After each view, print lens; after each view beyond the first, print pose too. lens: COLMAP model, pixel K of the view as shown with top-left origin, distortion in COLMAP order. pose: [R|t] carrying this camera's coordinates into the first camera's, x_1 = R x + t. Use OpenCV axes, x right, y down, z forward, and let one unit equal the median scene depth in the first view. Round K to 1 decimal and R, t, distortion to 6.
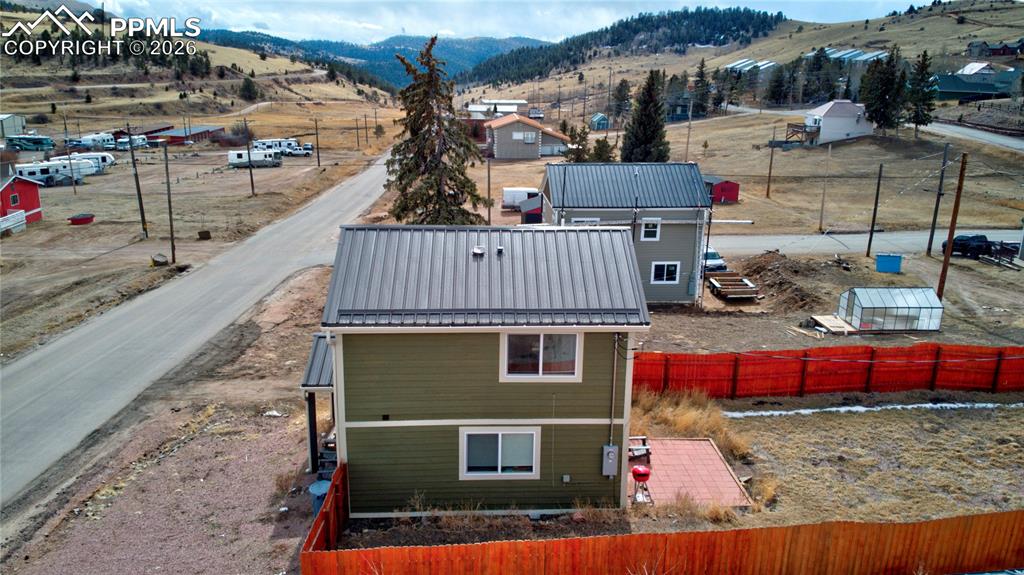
lens RADIAL K [[761.2, 0, 477.0], [0, 761.2, 285.7], [0, 0, 1]] dist [0.043218, -0.137130]
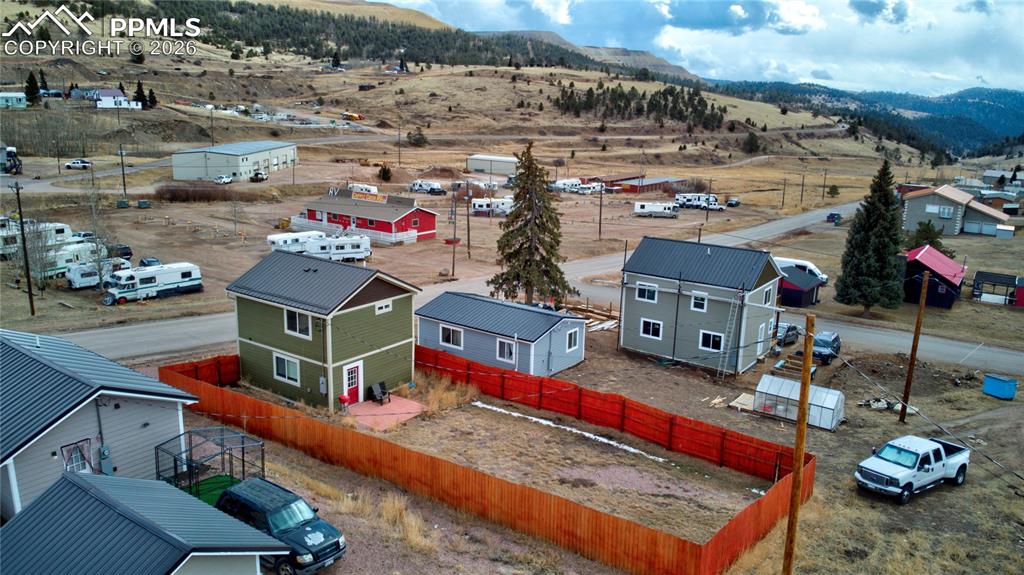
lens RADIAL K [[755.0, 0, 512.0], [0, 755.0, 287.5], [0, 0, 1]] dist [0.080258, -0.211518]
pose [[0.791243, 0.145941, -0.593832, 0.104757], [-0.178930, 0.983856, 0.003382, -0.006669], [0.584739, 0.103579, 0.804582, -0.018166]]
